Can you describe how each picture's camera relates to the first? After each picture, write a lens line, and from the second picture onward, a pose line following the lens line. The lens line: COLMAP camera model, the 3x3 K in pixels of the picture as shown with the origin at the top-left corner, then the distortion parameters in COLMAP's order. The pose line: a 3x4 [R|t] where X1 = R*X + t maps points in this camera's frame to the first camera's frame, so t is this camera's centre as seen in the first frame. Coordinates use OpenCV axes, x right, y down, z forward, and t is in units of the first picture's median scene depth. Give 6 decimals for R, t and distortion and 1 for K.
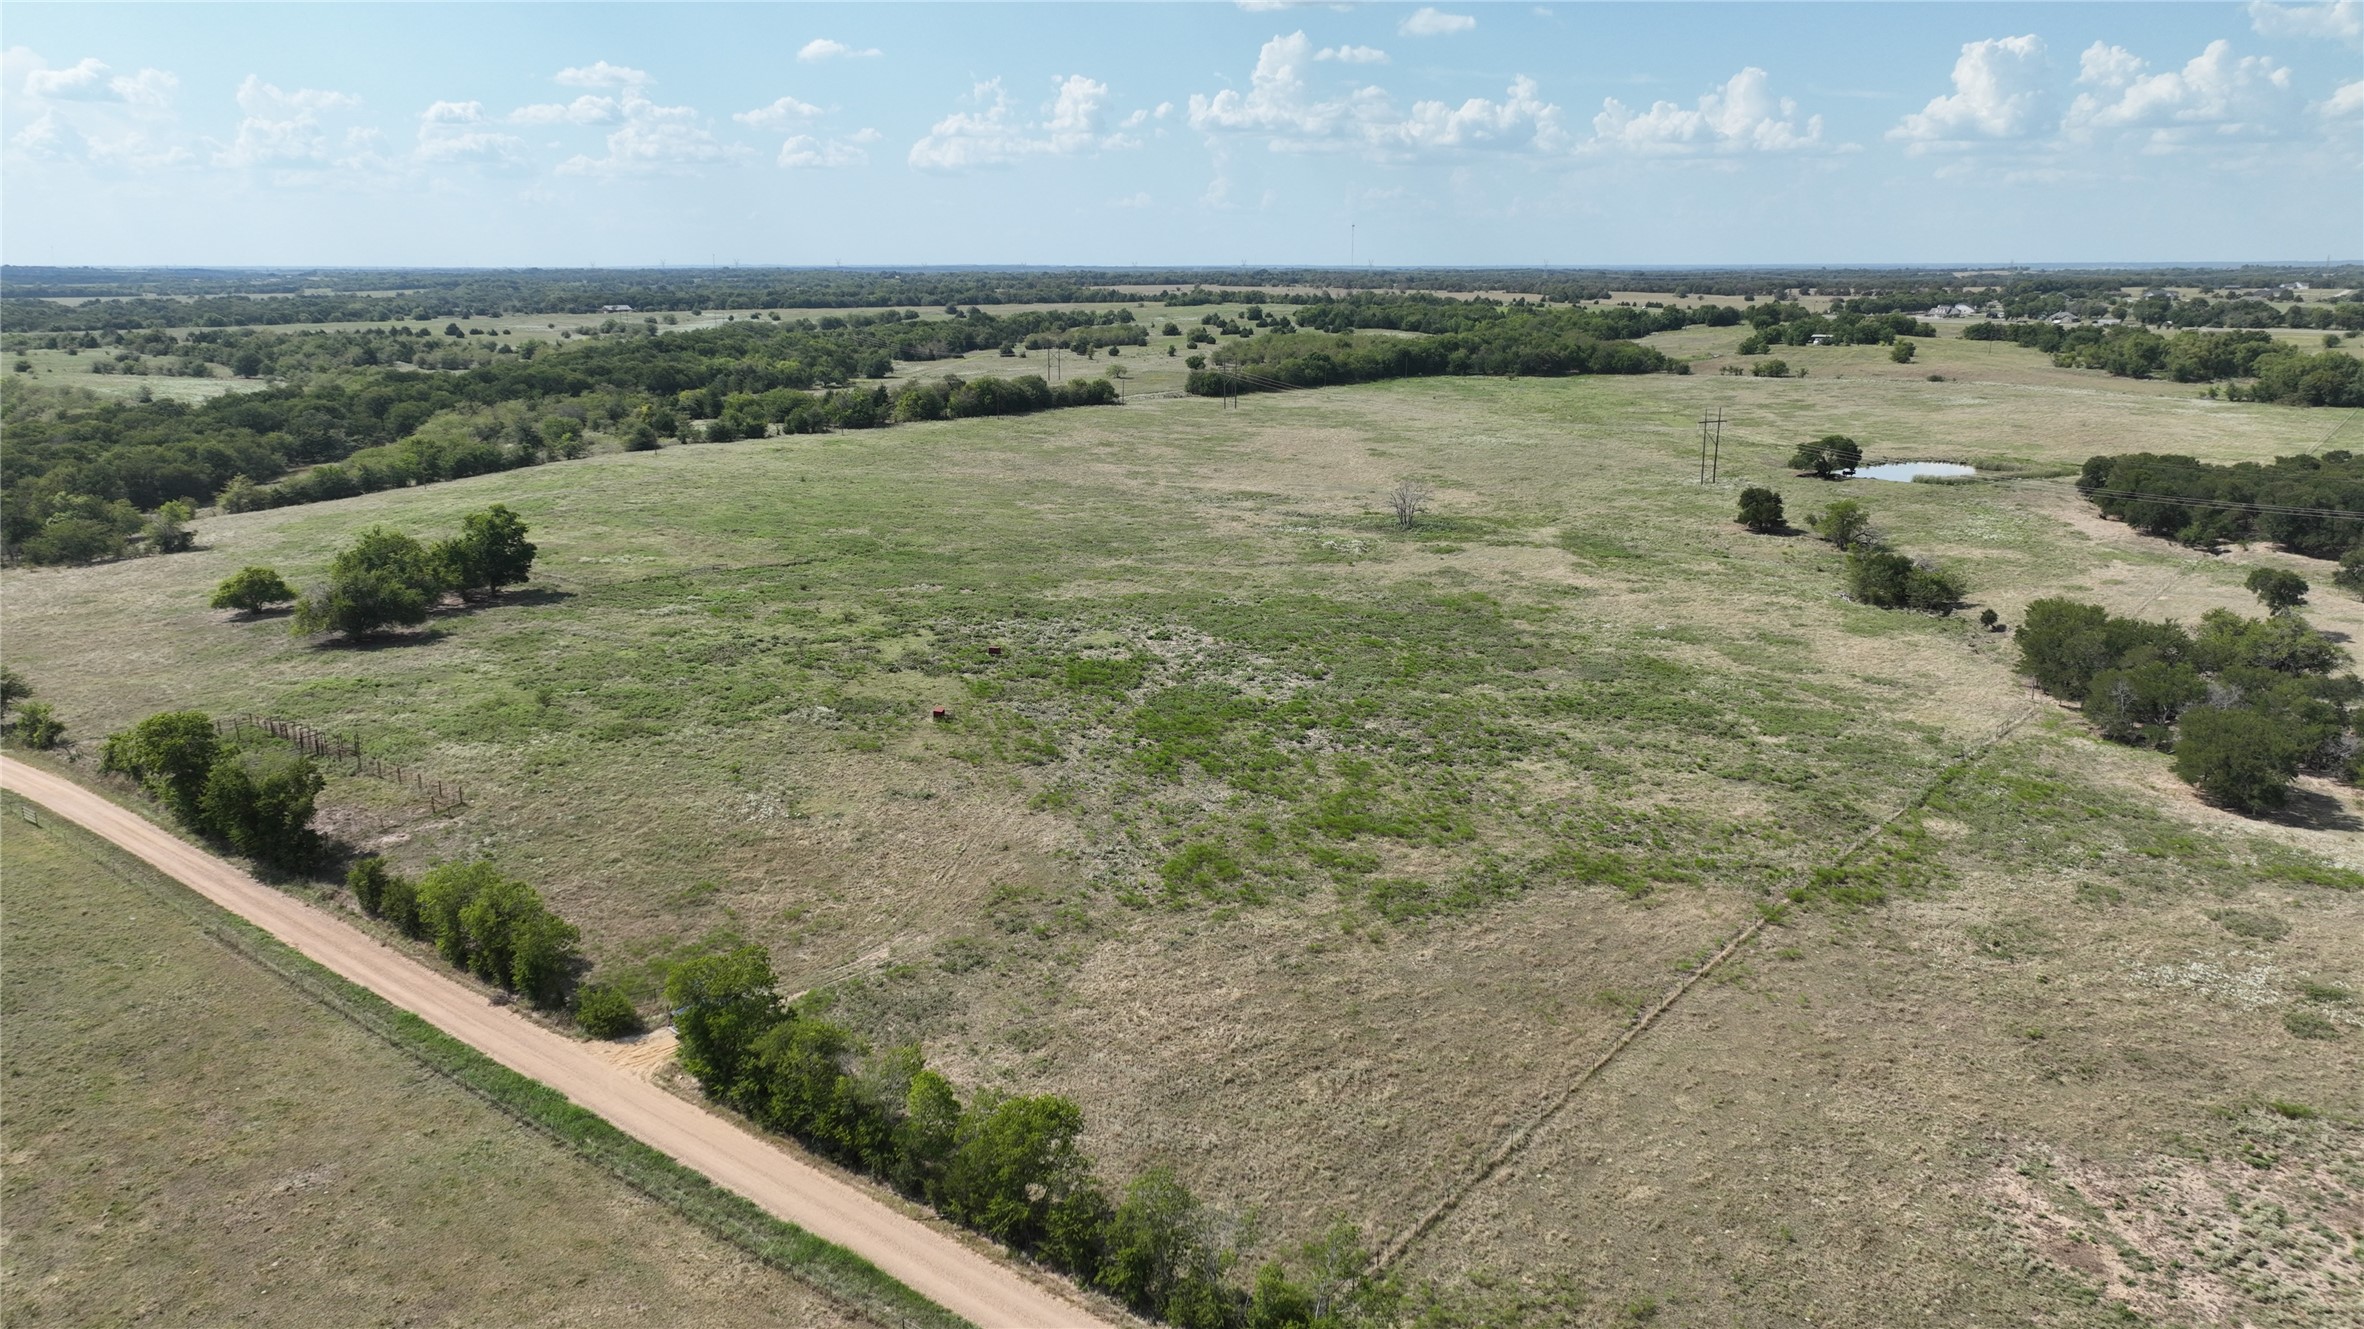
lens RADIAL K [[1657.5, 0, 1185.3], [0, 1657.5, 666.2], [0, 0, 1]] dist [0.001939, 0.007364]
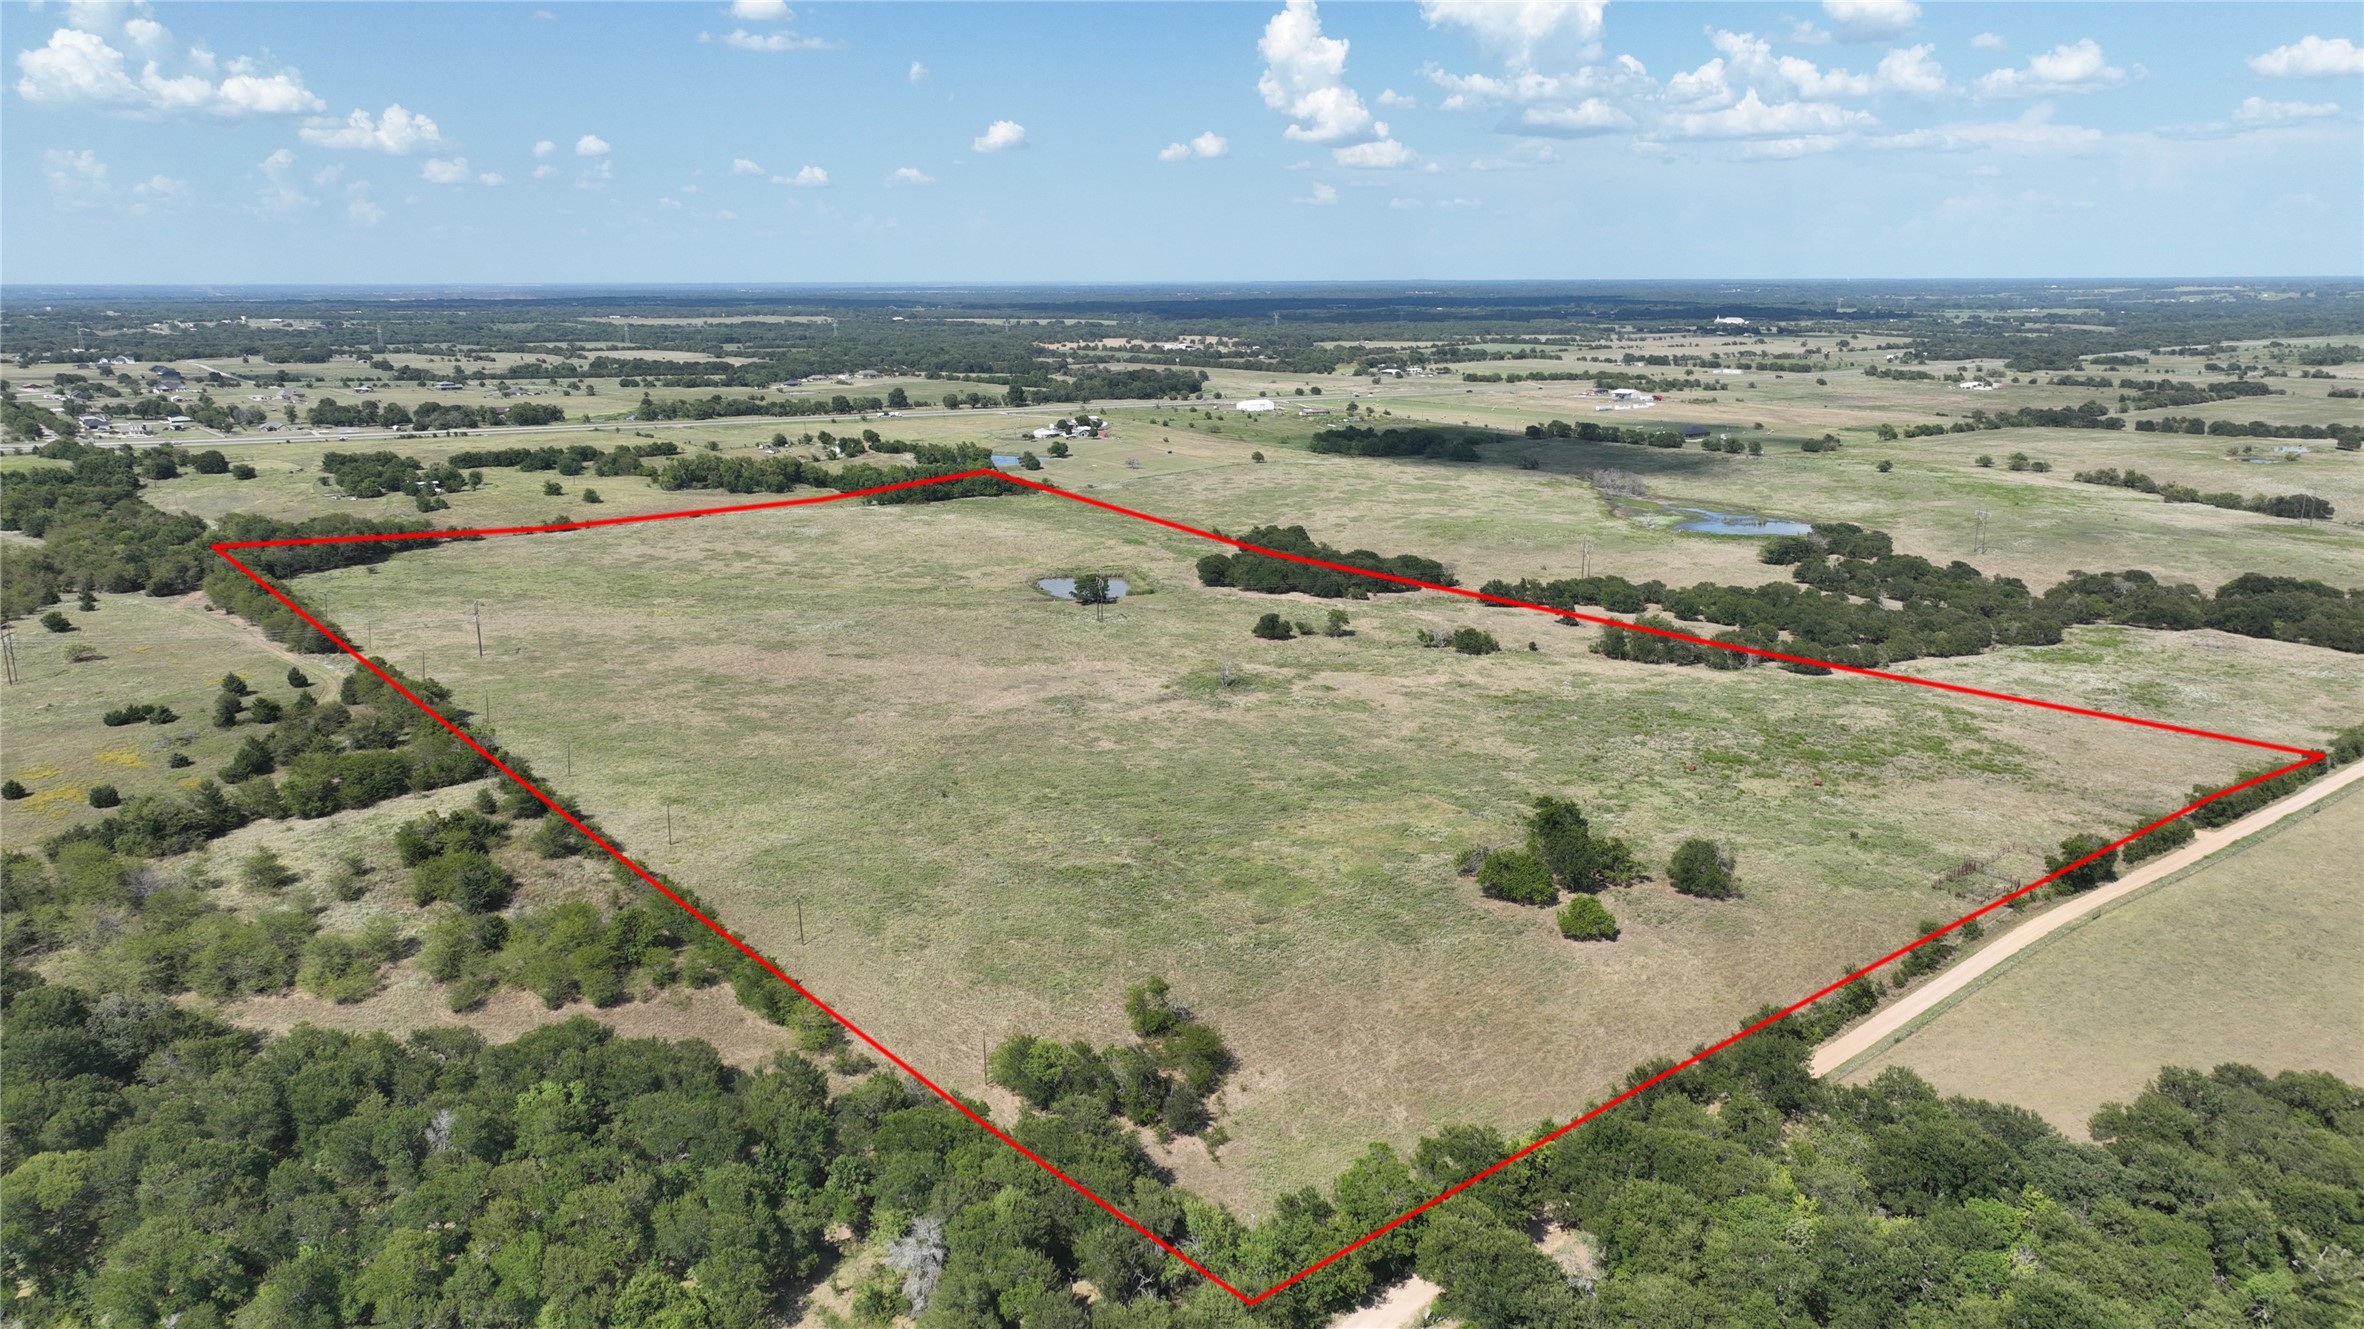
lens RADIAL K [[1656.7, 0, 1186.7], [0, 1656.7, 662.6], [0, 0, 1]] dist [0.000332, 0.014415]
pose [[0.224818, -0.219435, 0.949371, -2.457229], [0.232614, 0.958229, 0.166397, -0.698026], [-0.946228, 0.183428, 0.266471, 1.285023]]
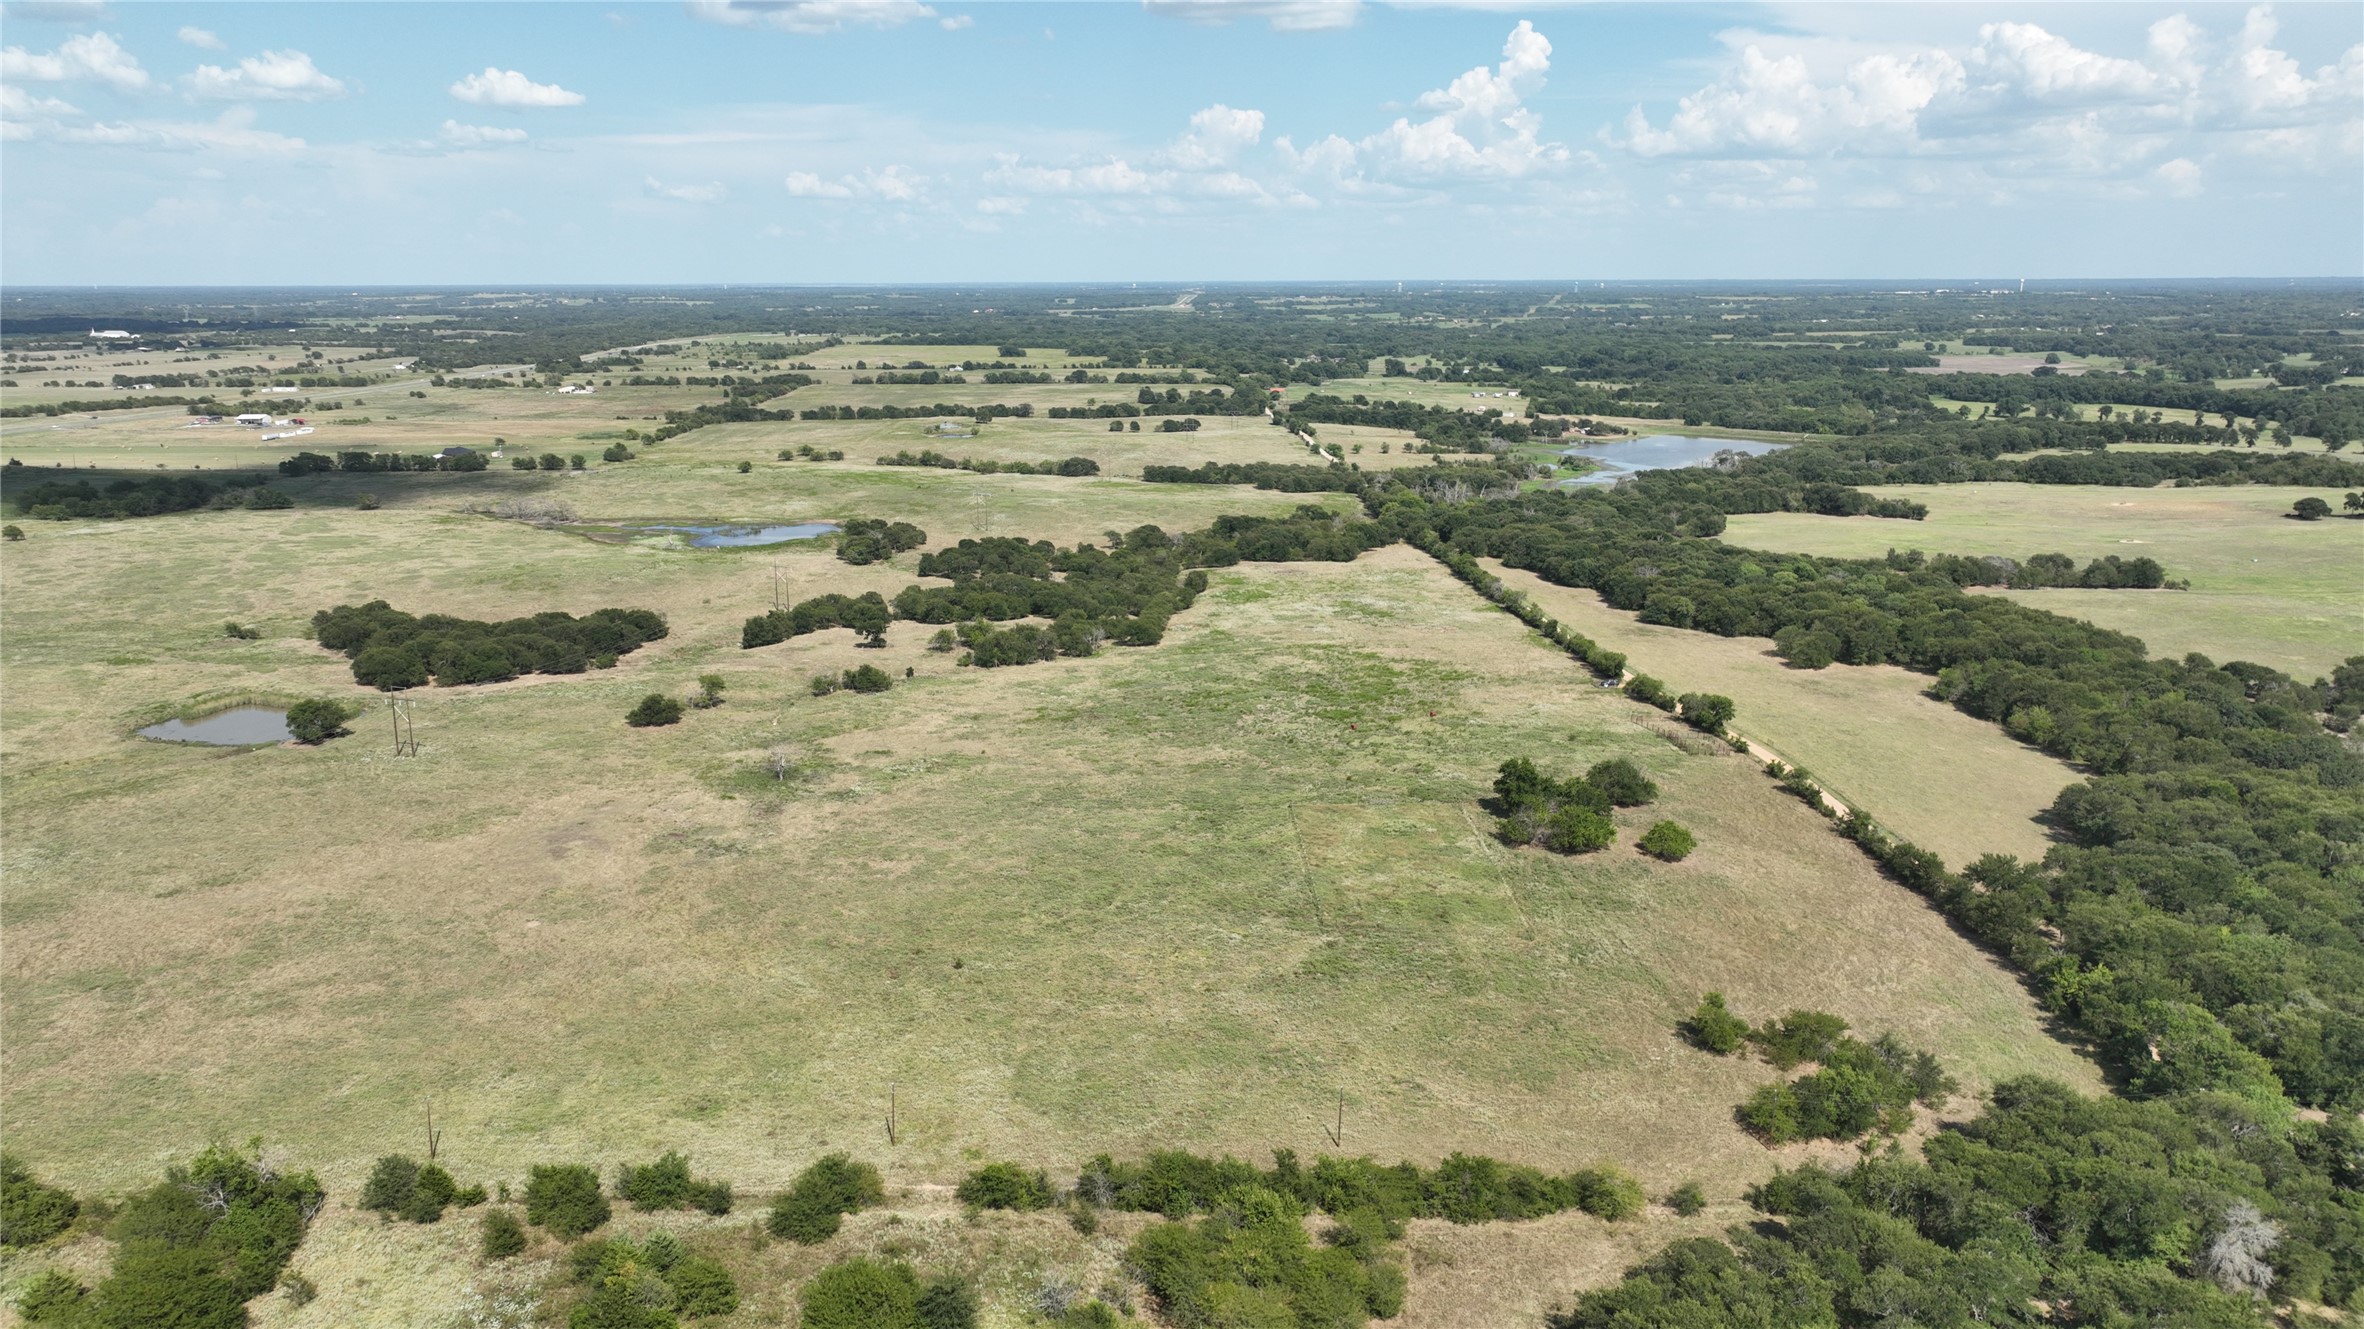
lens RADIAL K [[1656.7, 0, 1186.7], [0, 1656.7, 662.6], [0, 0, 1]] dist [0.000332, 0.014415]
pose [[-0.664455, -0.164075, 0.729095, -1.803081], [0.181837, 0.910787, 0.370679, -1.083204], [-0.724869, 0.378876, -0.575342, 2.861630]]
